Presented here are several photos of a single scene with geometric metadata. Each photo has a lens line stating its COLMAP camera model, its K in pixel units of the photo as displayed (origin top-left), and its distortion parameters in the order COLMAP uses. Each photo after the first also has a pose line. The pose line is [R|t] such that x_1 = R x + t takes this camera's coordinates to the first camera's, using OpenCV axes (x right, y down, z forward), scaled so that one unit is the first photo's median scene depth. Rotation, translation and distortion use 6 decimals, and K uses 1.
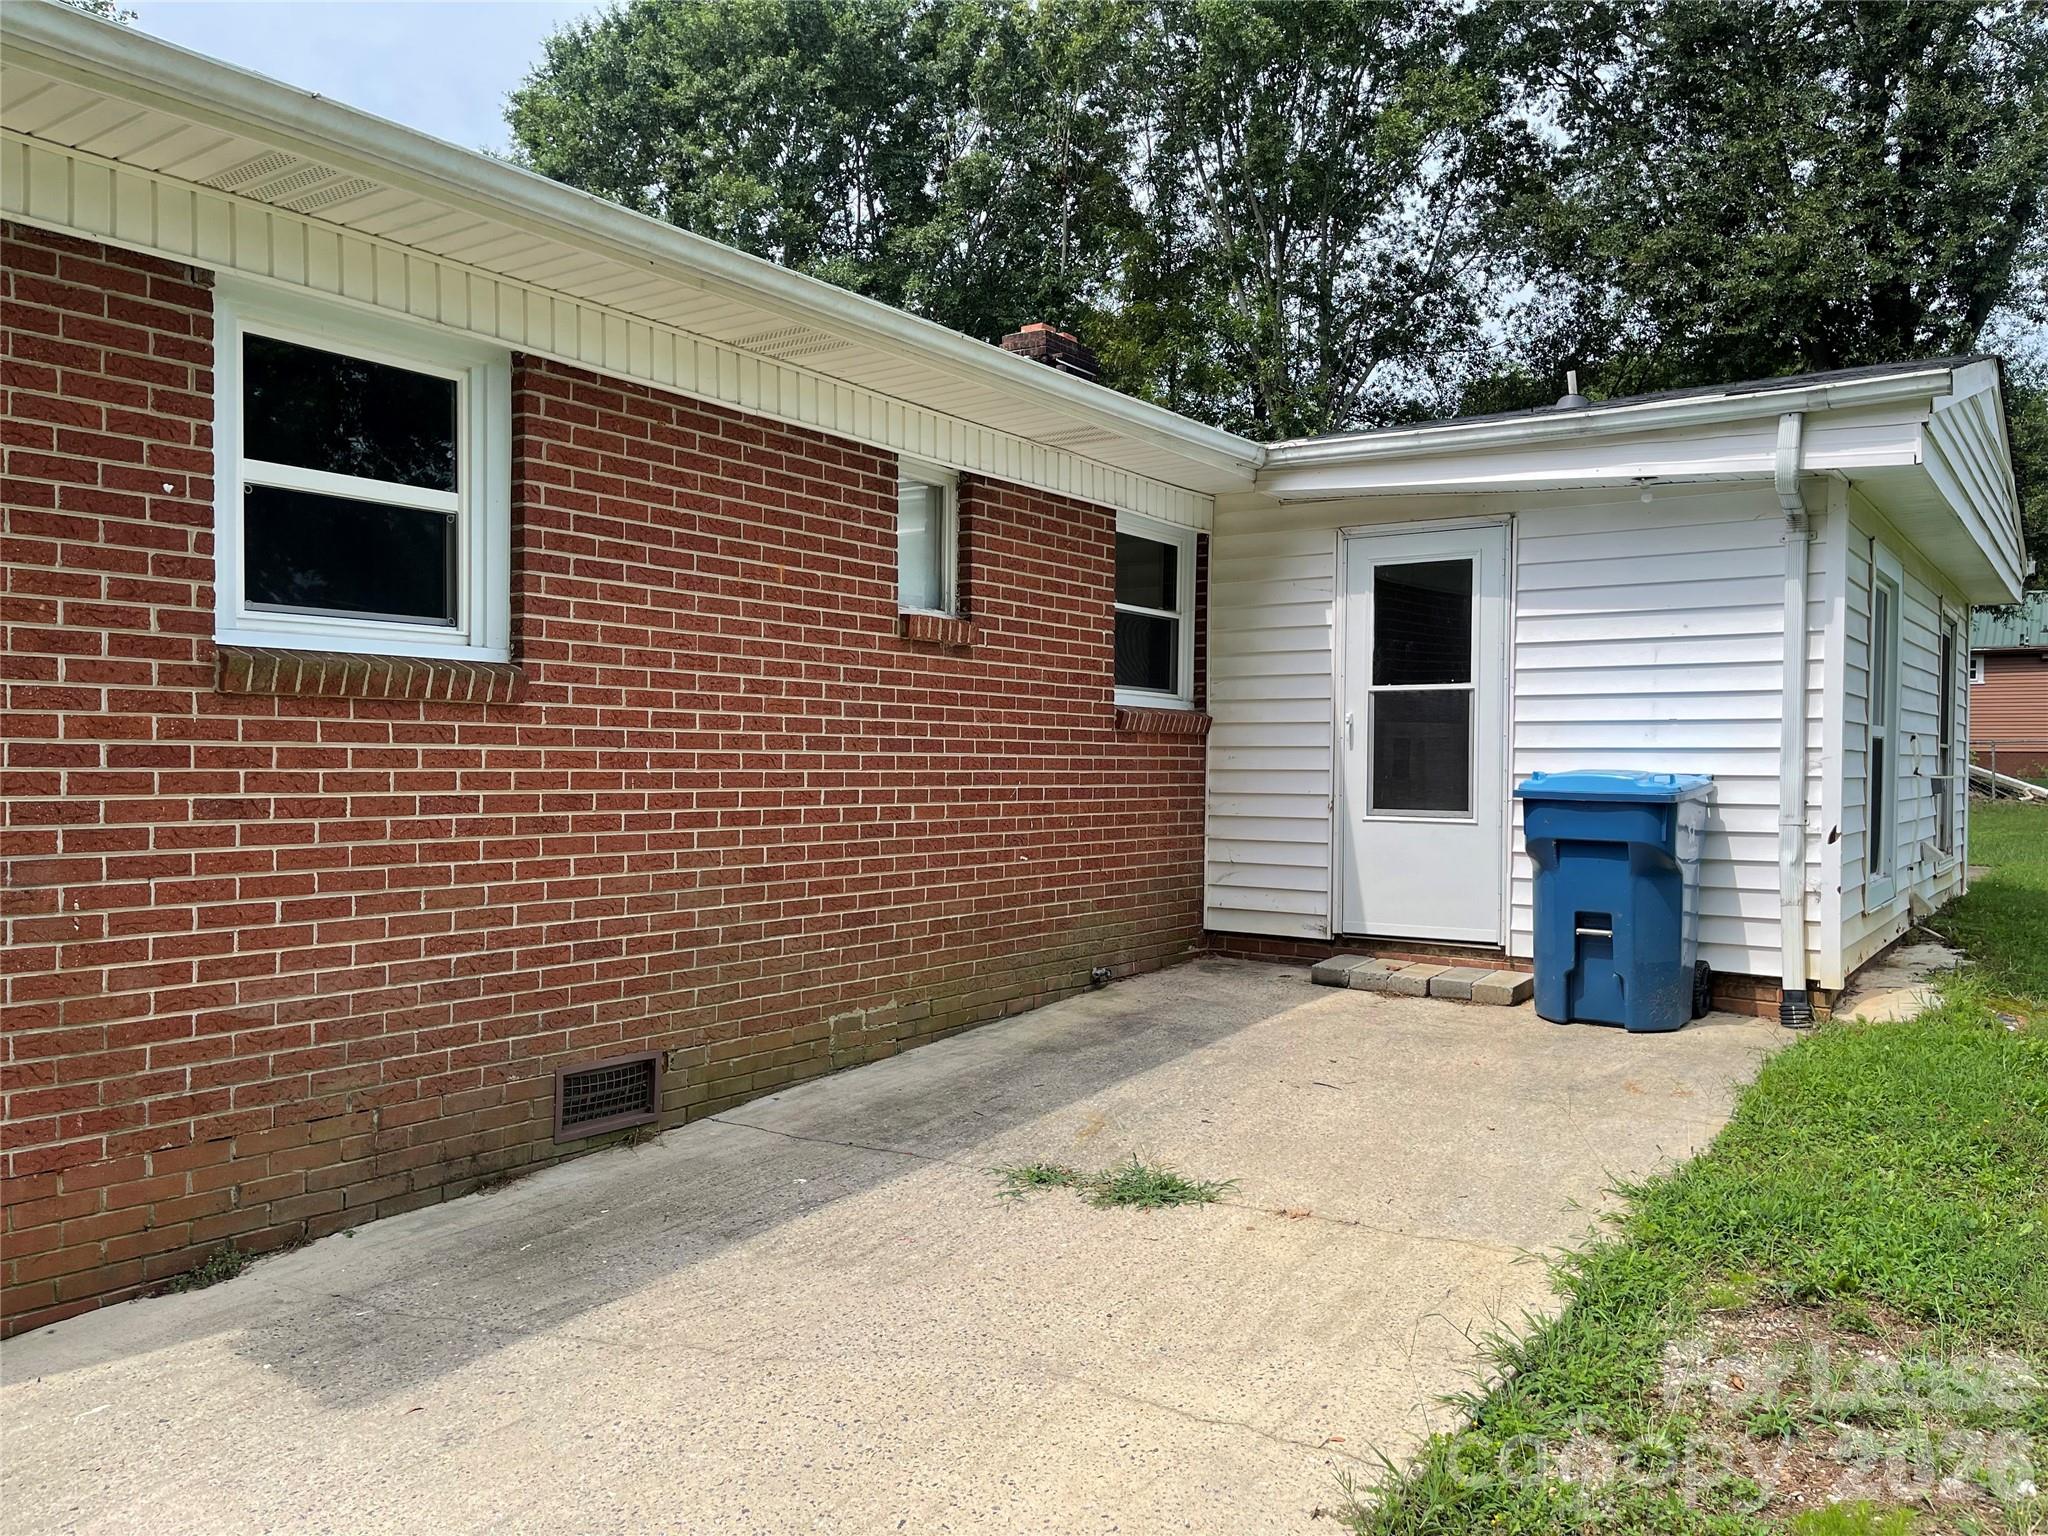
lens RADIAL K [[1552.2, 0, 1025.4], [0, 1552.2, 768.9], [0, 0, 1]] dist [0.044710, -0.039753]
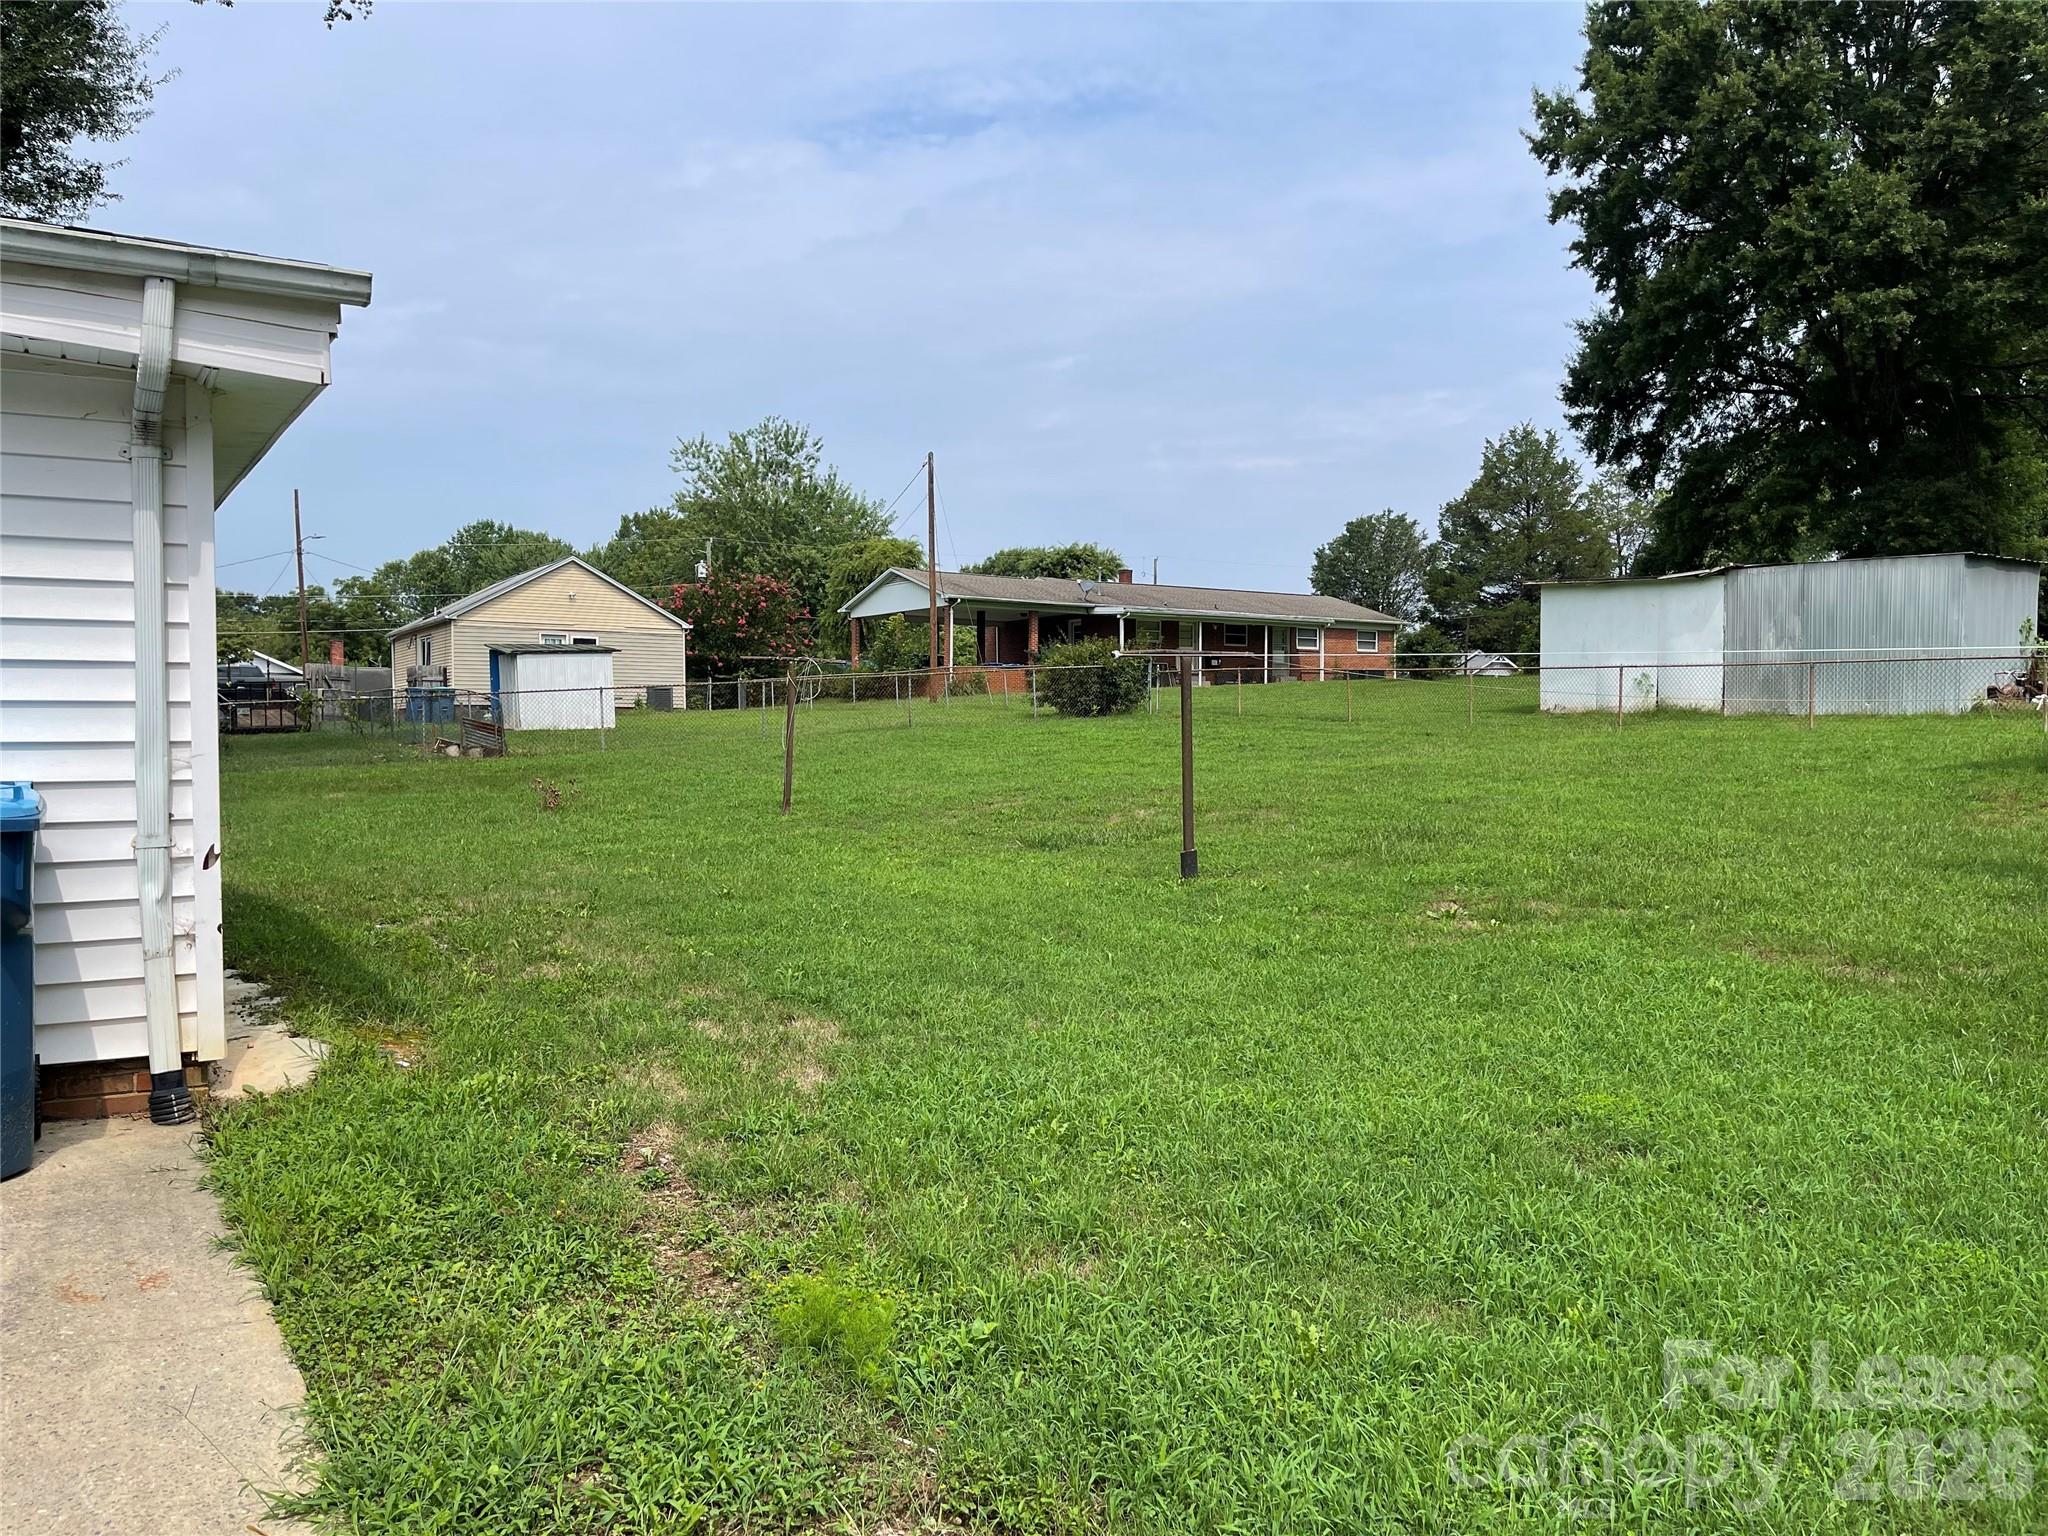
lens RADIAL K [[1552.2, 0, 1026.8], [0, 1552.2, 779.0], [0, 0, 1]] dist [0.044710, -0.039753]
pose [[0.366257, -0.031736, 0.929972, -0.041825], [0.009254, 0.999493, 0.030464, -0.014689], [-0.930468, -0.002552, 0.366365, 0.353000]]
